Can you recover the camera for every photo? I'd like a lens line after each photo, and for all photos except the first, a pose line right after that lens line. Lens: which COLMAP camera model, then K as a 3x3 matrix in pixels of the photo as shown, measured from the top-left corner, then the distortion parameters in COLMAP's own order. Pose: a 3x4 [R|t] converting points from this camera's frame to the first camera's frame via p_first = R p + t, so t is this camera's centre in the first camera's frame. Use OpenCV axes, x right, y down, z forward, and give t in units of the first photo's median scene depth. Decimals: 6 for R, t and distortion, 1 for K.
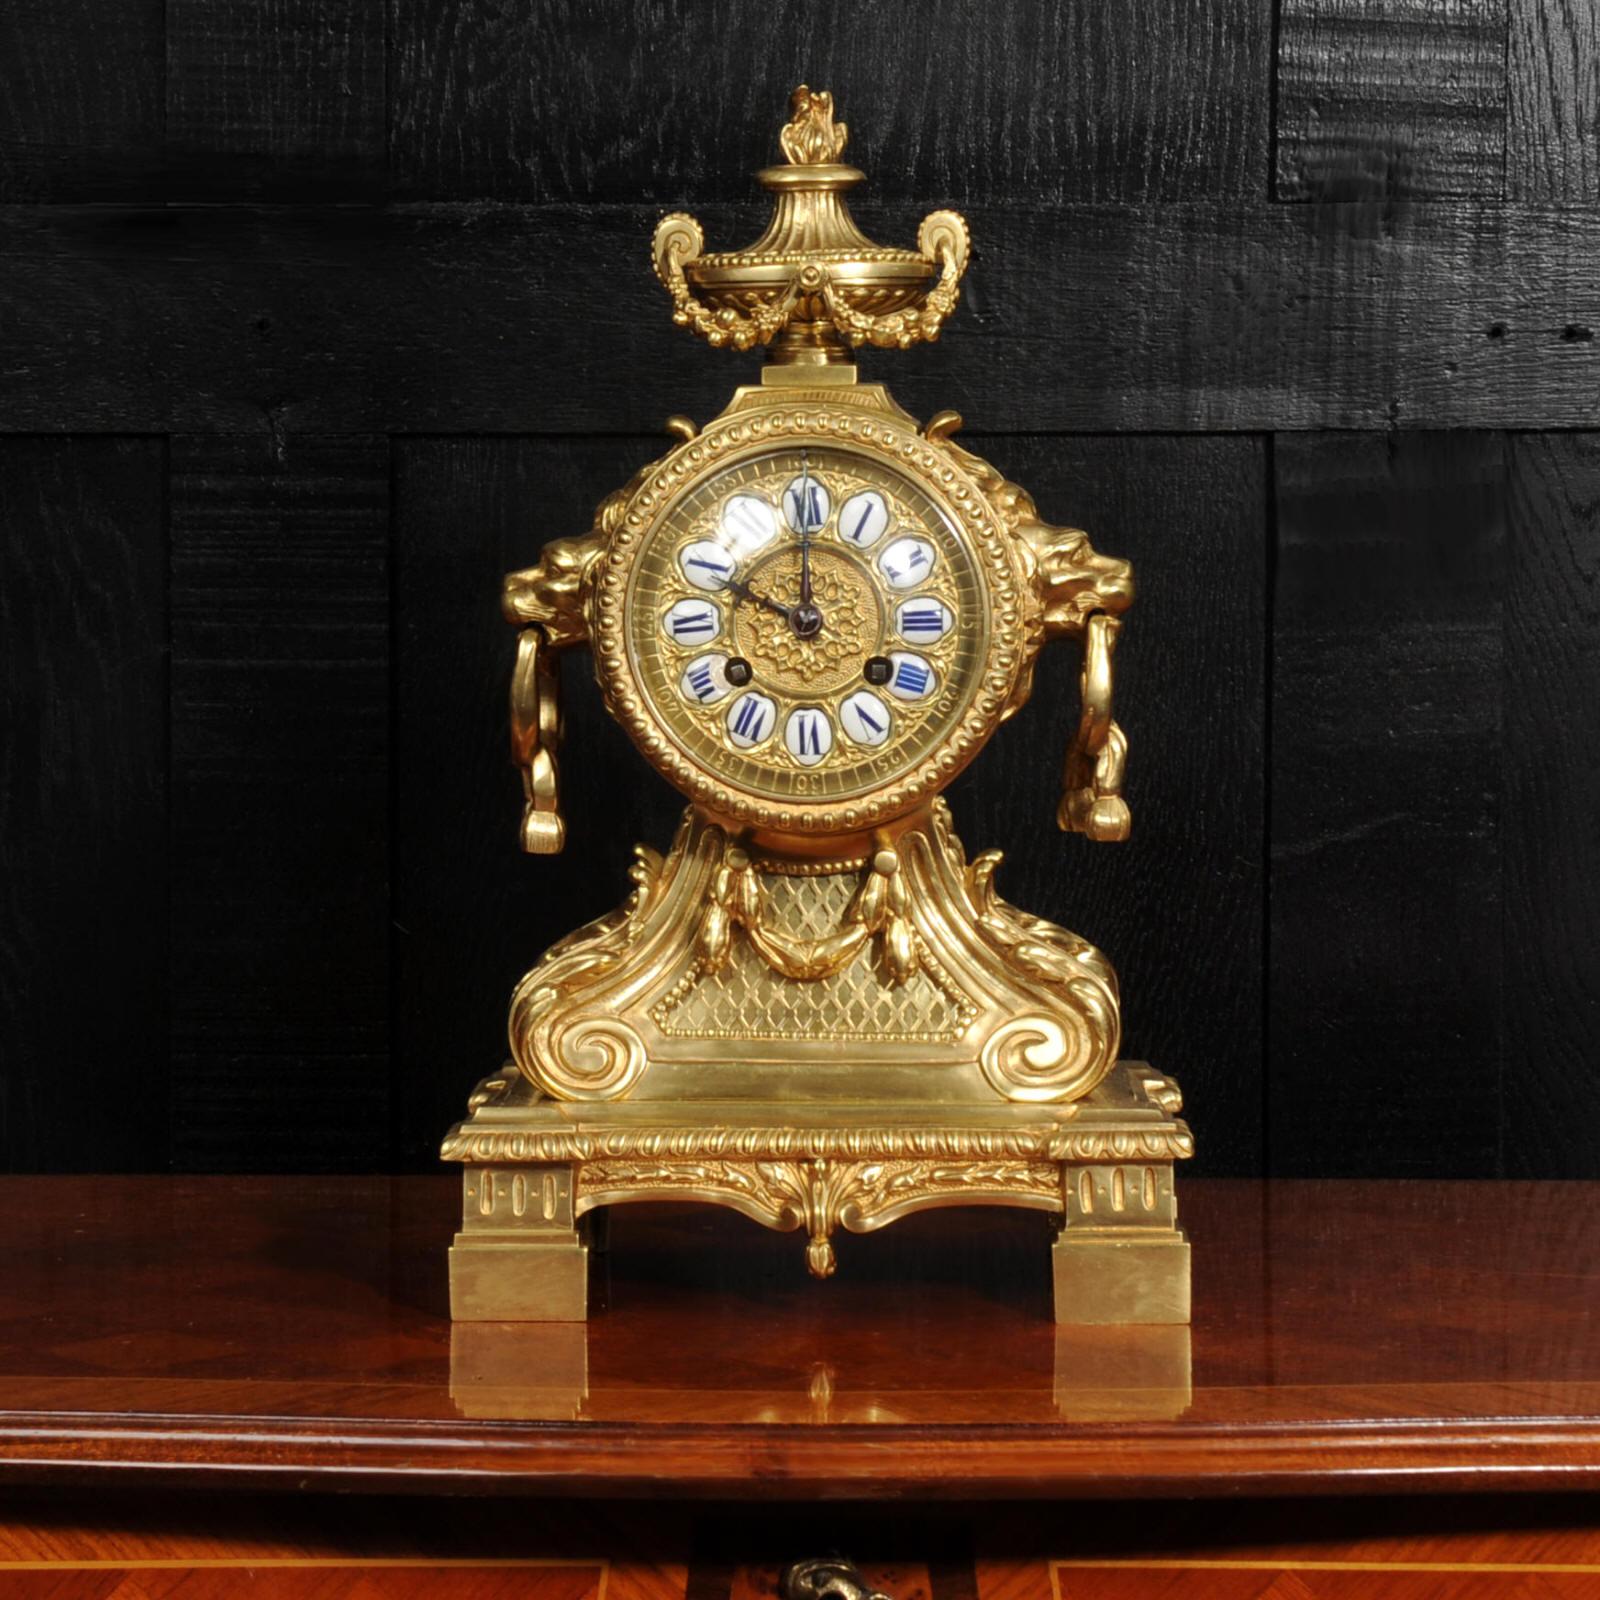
lens RADIAL K [[5784.1, 0, 800.0], [0, 5784.1, 800.0], [0, 0, 1]] dist [0.019053, 3.808325]
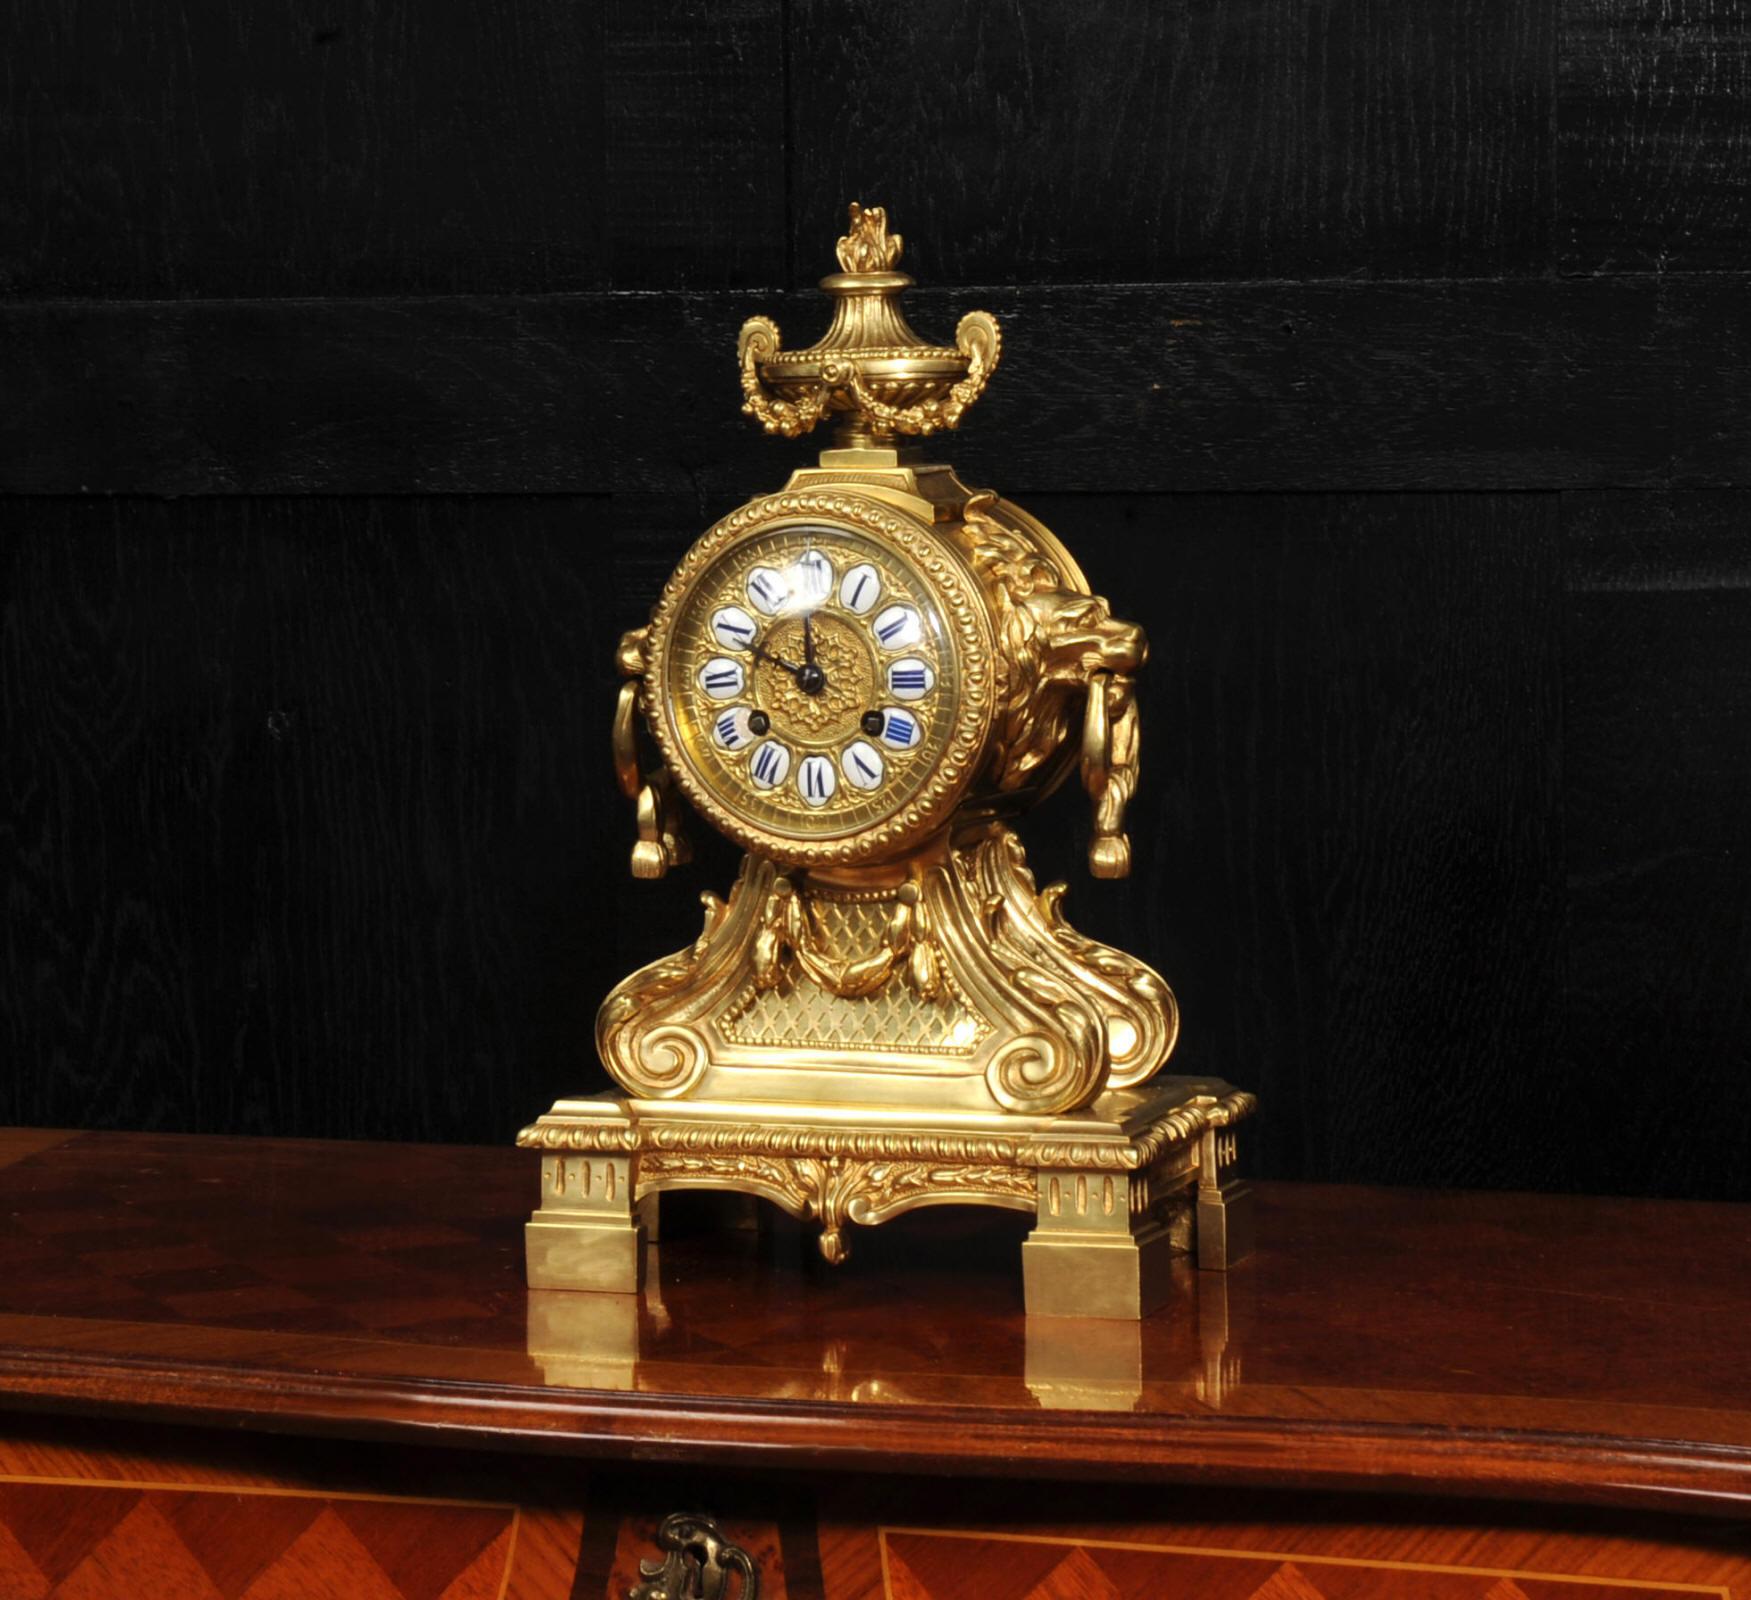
lens RADIAL K [[5730.2, 0, 877.7], [0, 5730.2, 567.8], [0, 0, 1]] dist [0.148496, 1.202305]
pose [[0.944389, 0.003410, -0.328811, 0.376339], [-0.014293, 0.999427, -0.030688, -0.018160], [0.328518, 0.033681, 0.943897, -0.052656]]
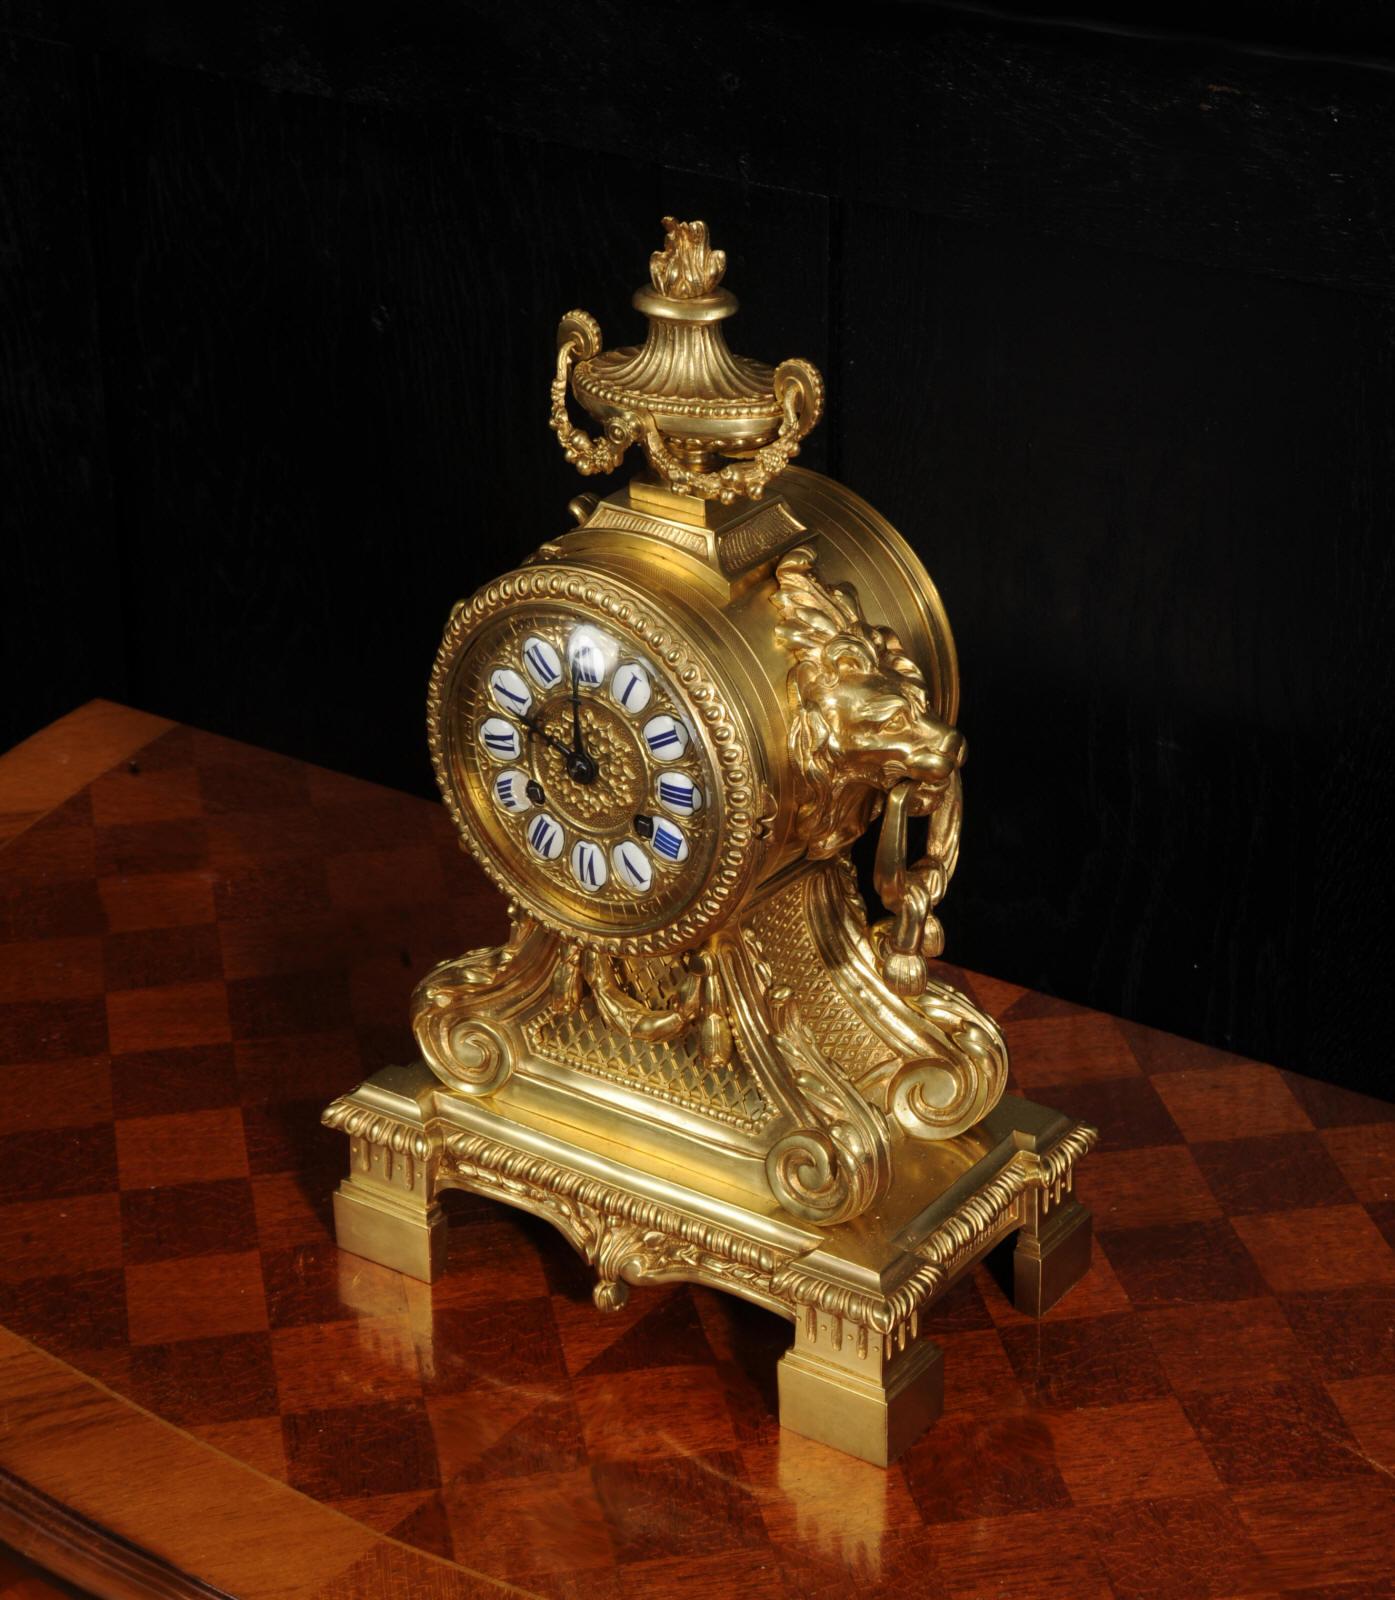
lens RADIAL K [[3753.5, 0, 697.6], [0, 3753.5, 724.5], [0, 0, 1]] dist [0.230909, 0.964279]
pose [[0.840349, 0.227961, -0.491781, 0.340560], [-0.035215, 0.928310, 0.370136, -0.282334], [0.540901, -0.293725, 0.788132, 0.480273]]
